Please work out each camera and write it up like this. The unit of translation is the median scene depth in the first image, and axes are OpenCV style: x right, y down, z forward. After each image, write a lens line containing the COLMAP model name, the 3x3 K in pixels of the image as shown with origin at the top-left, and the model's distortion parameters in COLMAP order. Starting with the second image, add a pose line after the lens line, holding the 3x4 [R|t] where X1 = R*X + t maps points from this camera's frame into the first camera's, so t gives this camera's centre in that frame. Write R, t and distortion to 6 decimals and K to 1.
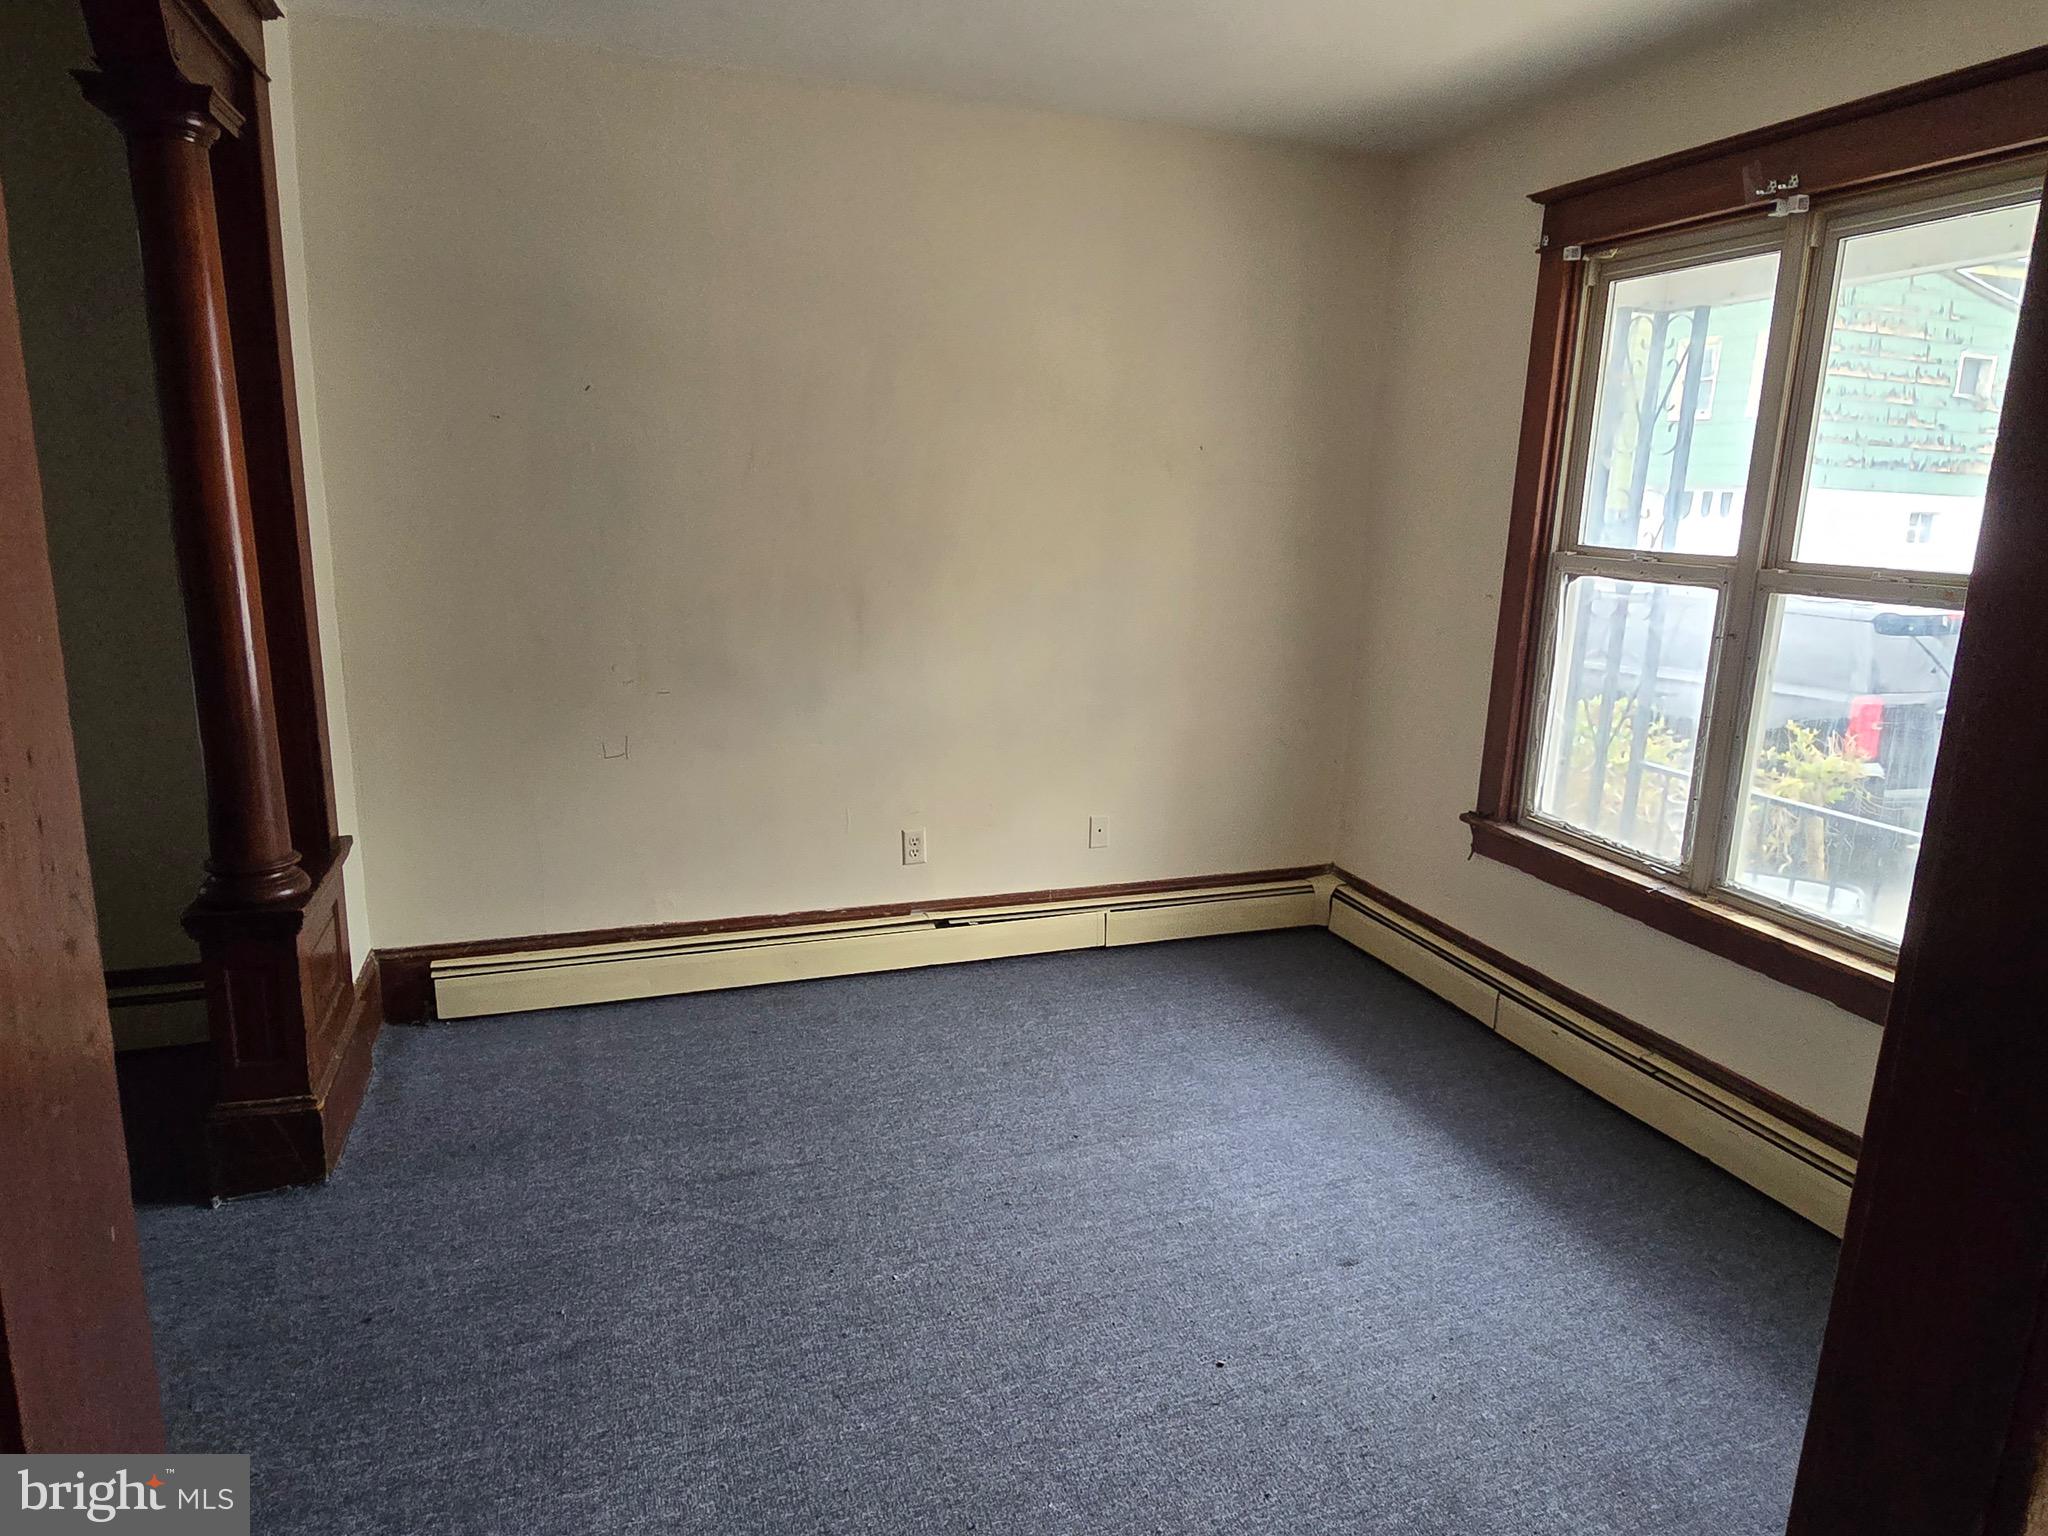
lens RADIAL K [[1237.5, 0, 1020.8], [0, 1237.5, 754.1], [0, 0, 1]] dist [-0.001103, -0.000398]
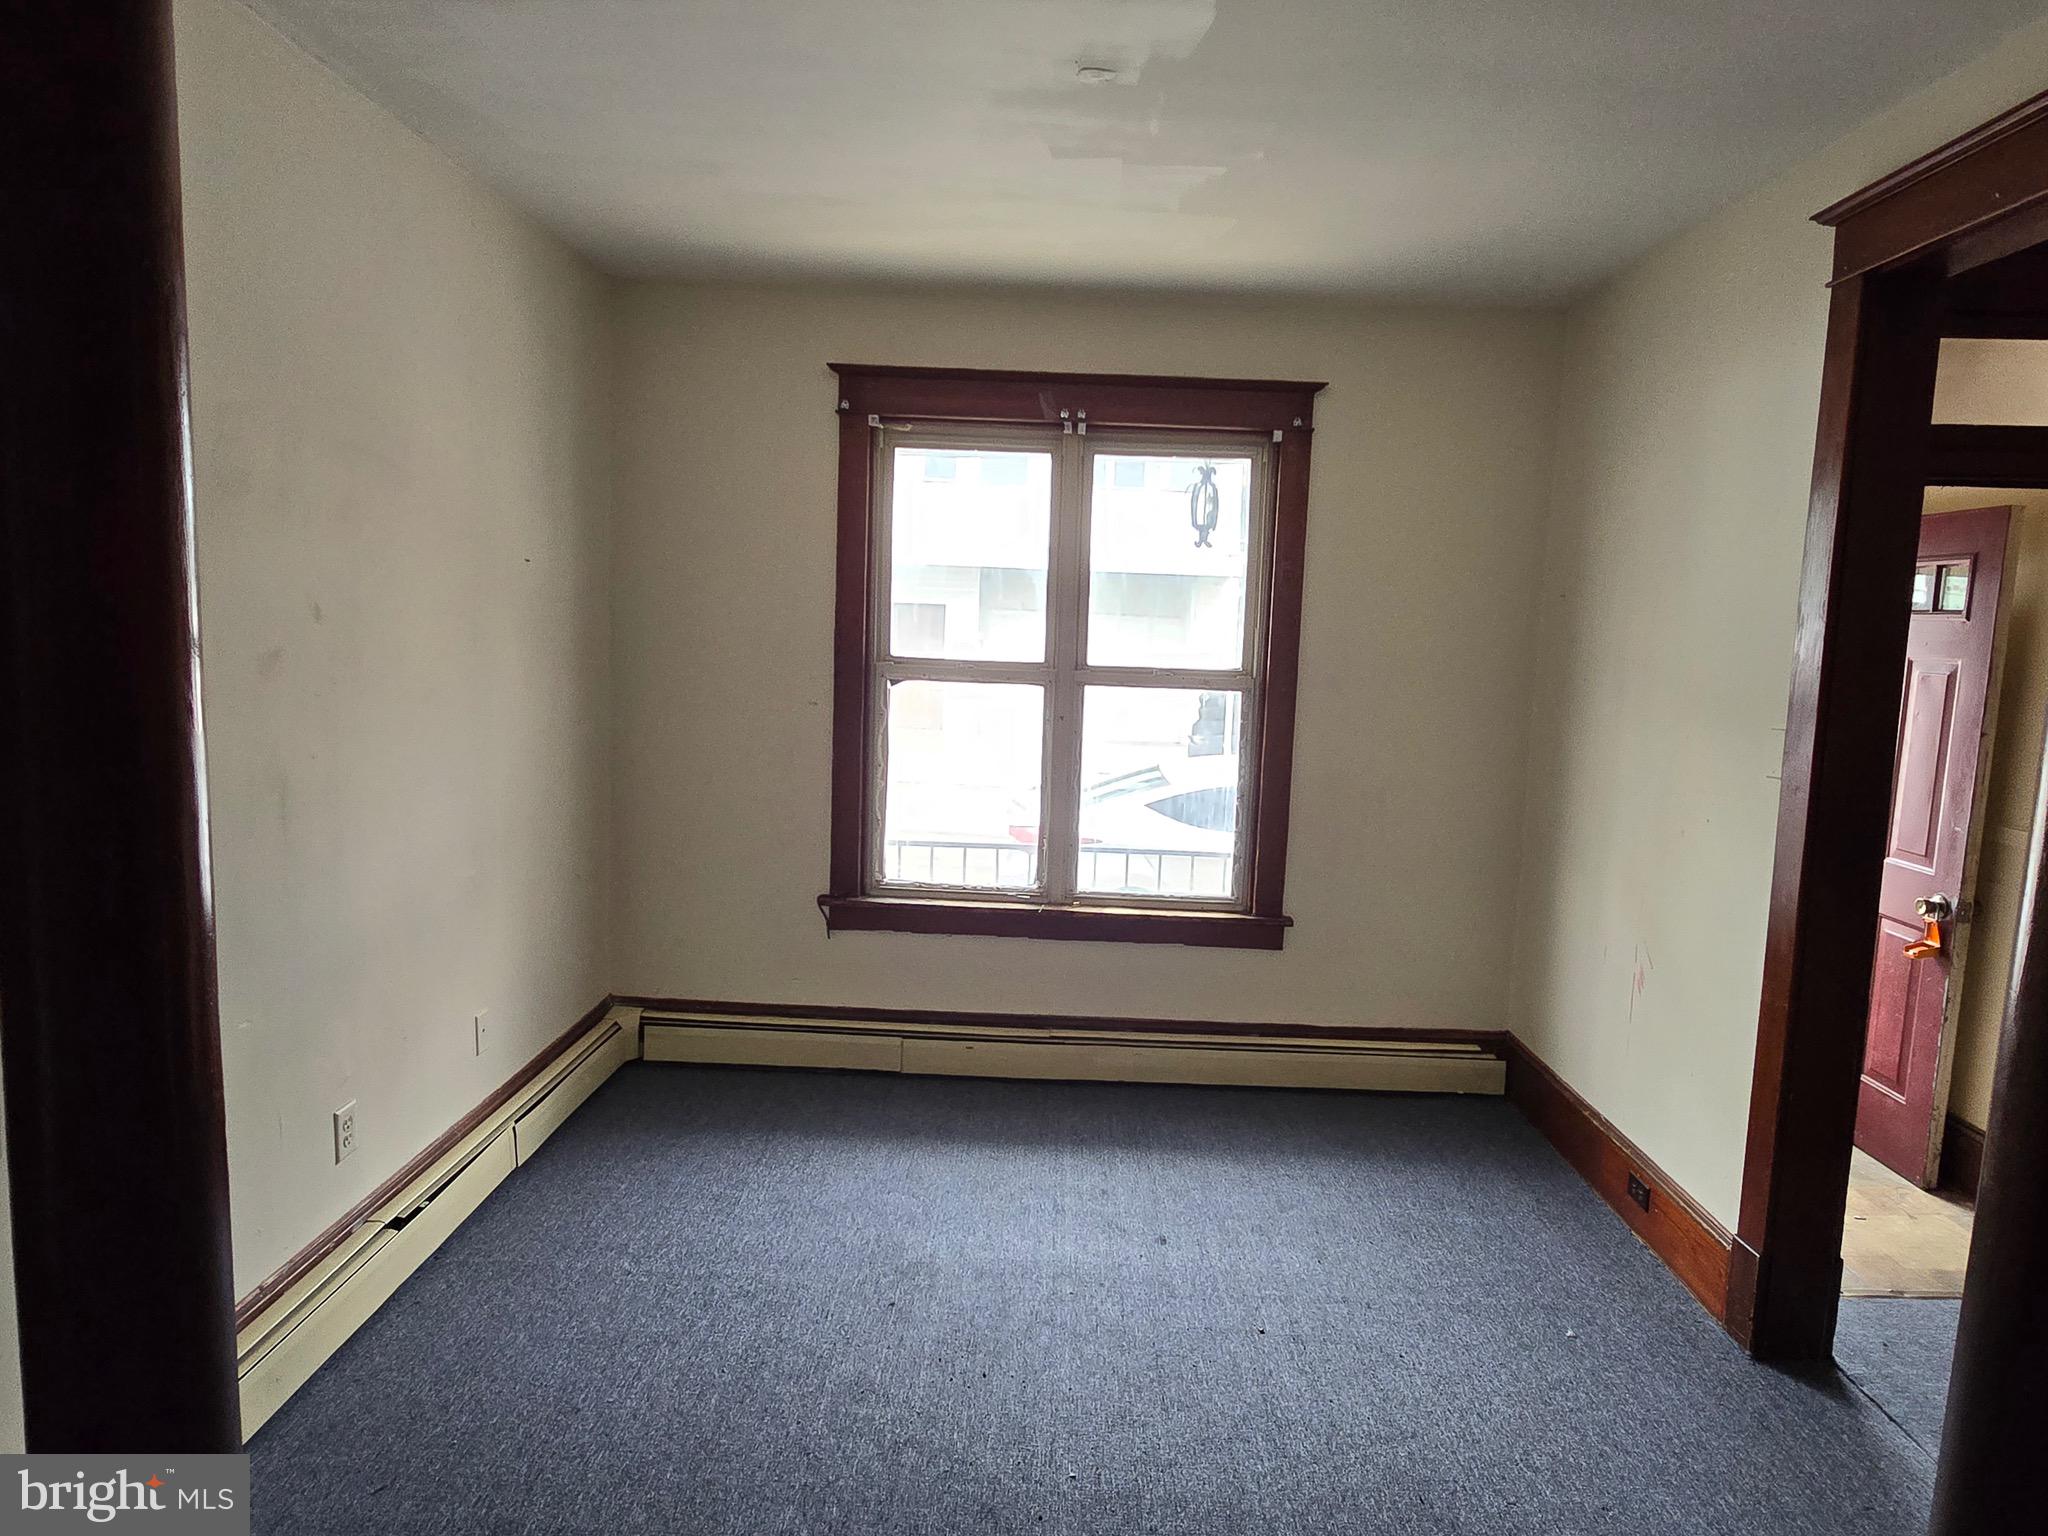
lens RADIAL K [[1237.5, 0, 1022.2], [0, 1237.5, 759.1], [0, 0, 1]] dist [-0.001103, -0.000398]
pose [[0.357757, -0.116978, 0.926459, -0.651296], [0.170467, 0.983633, 0.058370, -0.119717], [-0.918124, 0.137049, 0.371842, 0.445208]]
